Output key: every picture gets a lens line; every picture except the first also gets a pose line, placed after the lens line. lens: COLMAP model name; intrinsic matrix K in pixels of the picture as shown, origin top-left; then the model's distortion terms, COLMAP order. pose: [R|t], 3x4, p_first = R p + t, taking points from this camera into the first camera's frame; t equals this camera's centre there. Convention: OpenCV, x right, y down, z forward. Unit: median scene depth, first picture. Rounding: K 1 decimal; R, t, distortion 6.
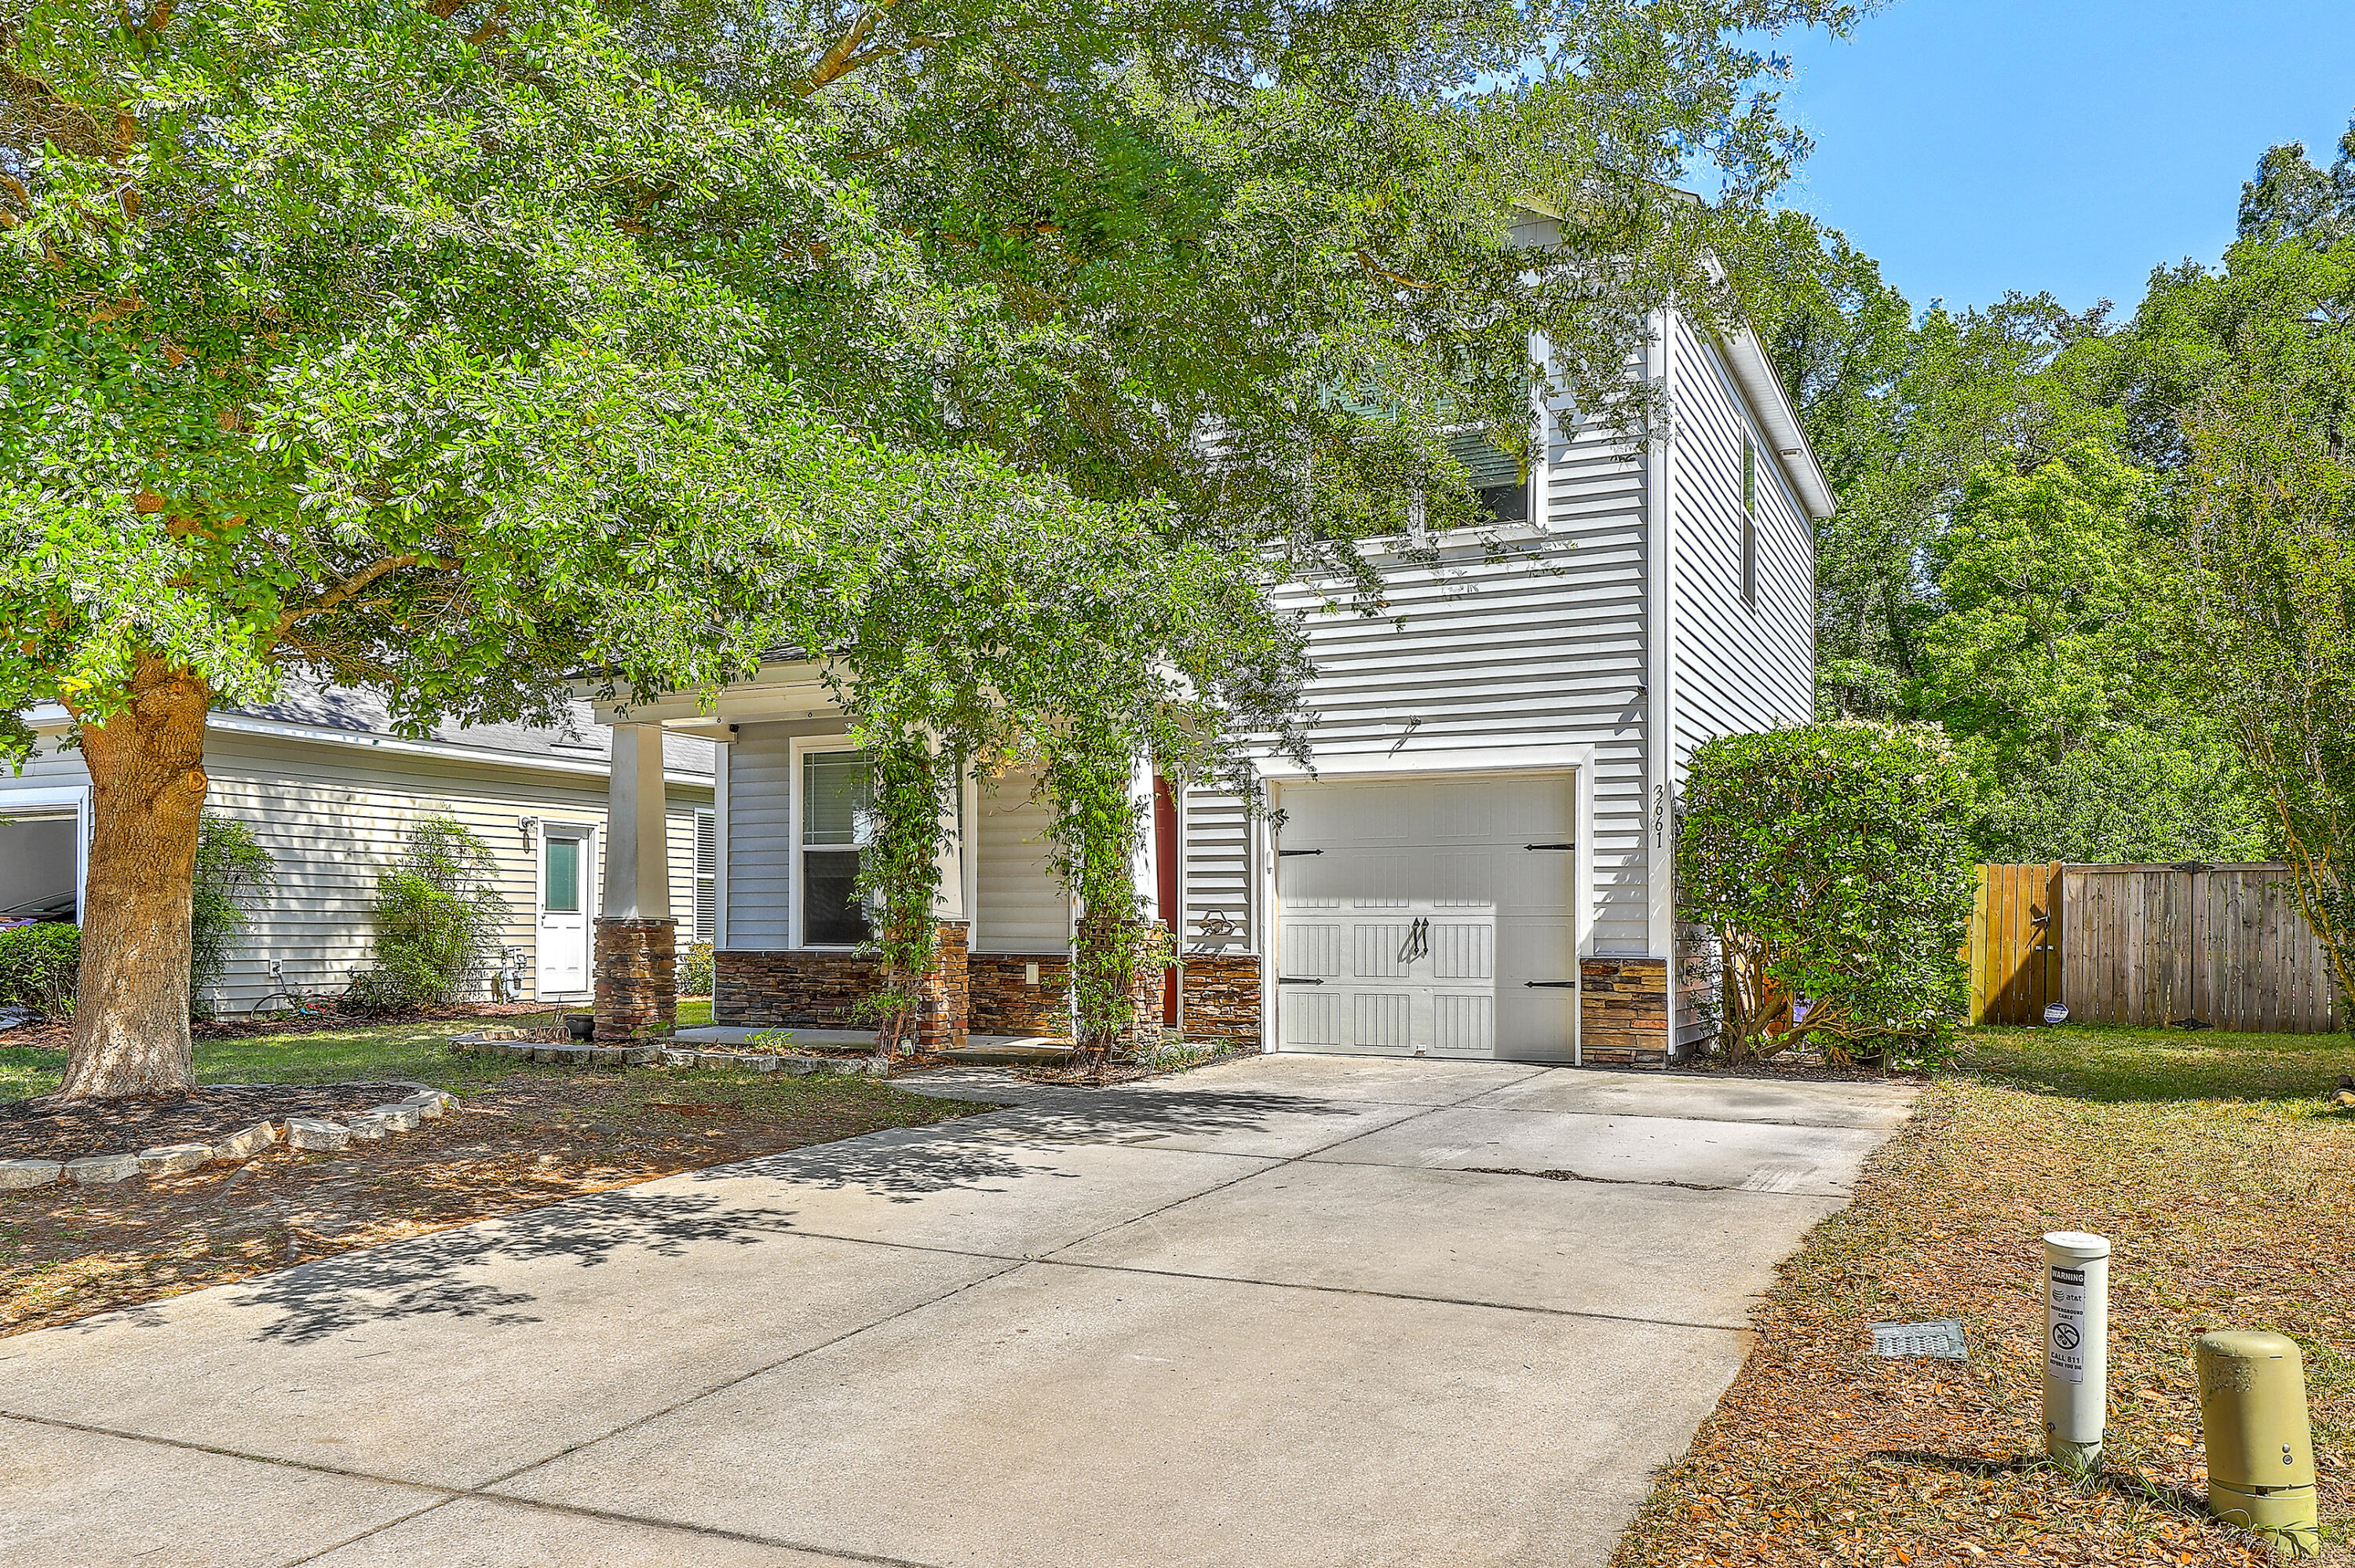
lens RADIAL K [[1686.2, 0, 1179.4], [0, 1686.2, 942.6], [0, 0, 1]] dist [0.047779, 0.002770]
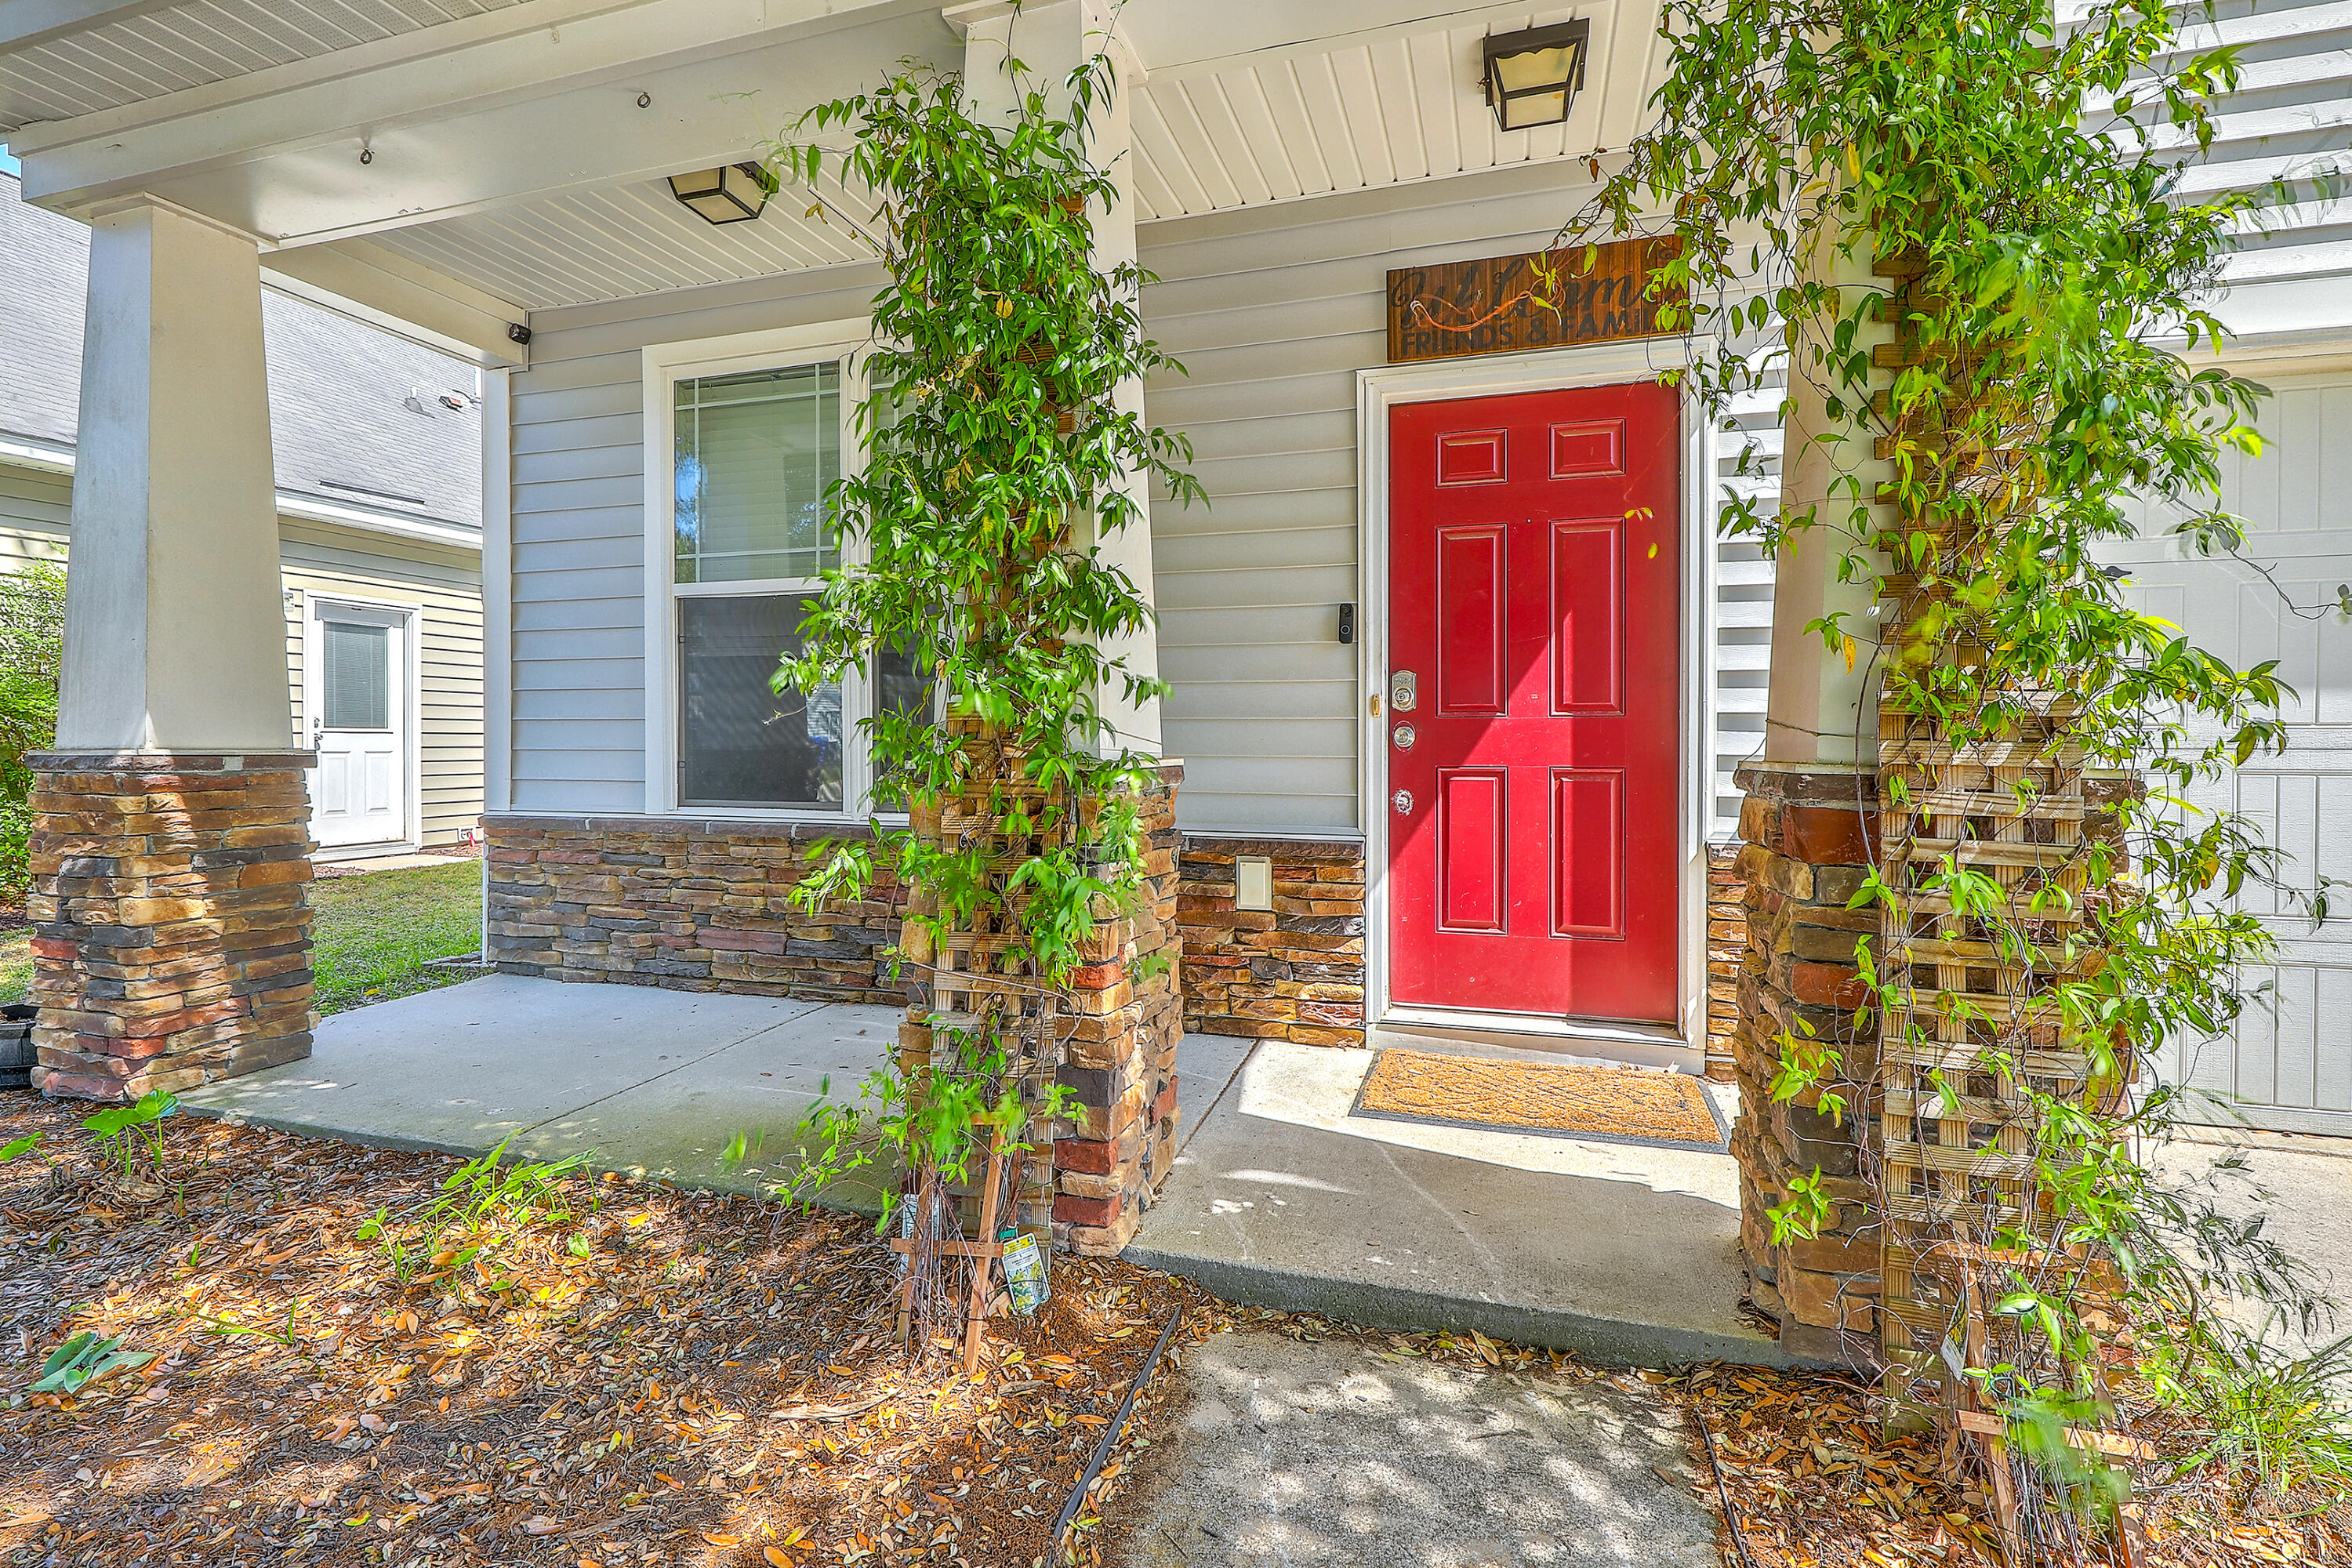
lens RADIAL K [[1071.9, 0, 1187.7], [0, 1071.9, 773.3], [0, 0, 1]] dist [0.000851, -0.000542]
pose [[0.986559, -0.005157, 0.163324, -0.145794], [0.001480, 0.999743, 0.022625, -0.014389], [-0.163399, -0.022079, 0.986313, 0.752051]]
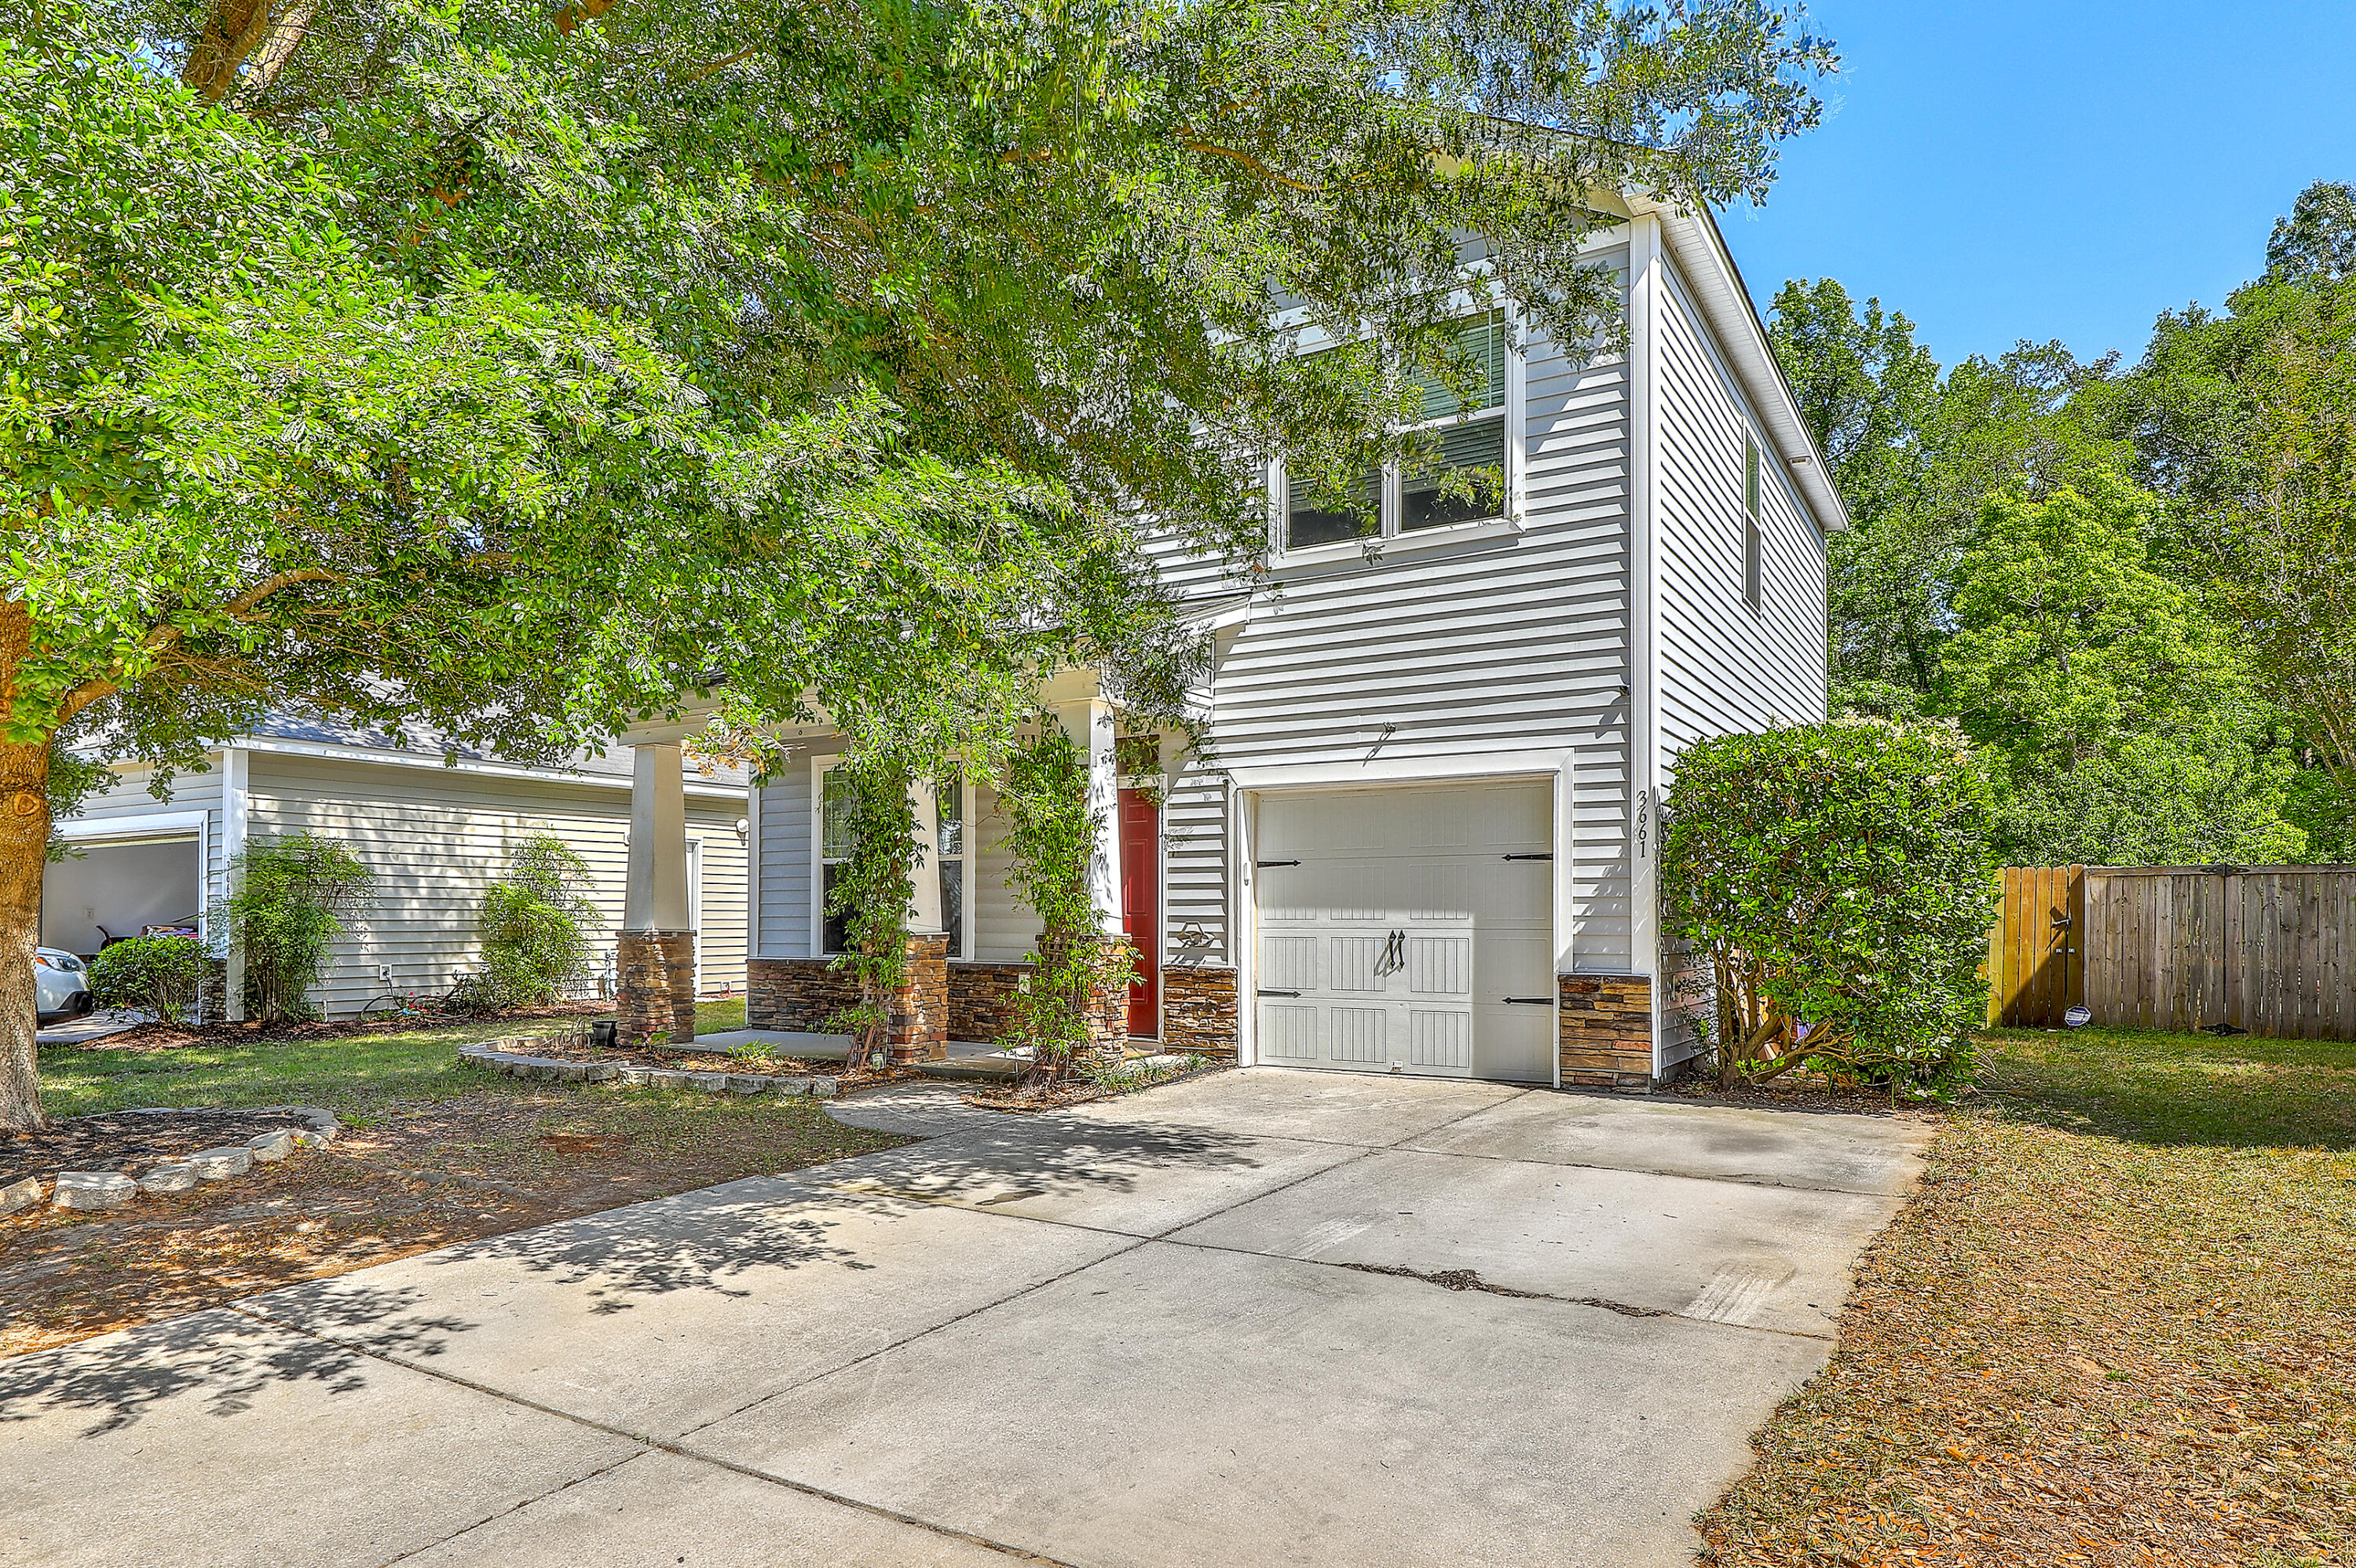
lens RADIAL K [[1369.6, 0, 1177.4], [0, 1369.6, 931.5], [0, 0, 1]] dist [0.034049, -0.001652]
pose [[0.995798, -0.002098, -0.091558, 0.081511], [0.002281, 0.999996, 0.001891, -0.014502], [0.091554, -0.002092, 0.995798, 0.184130]]
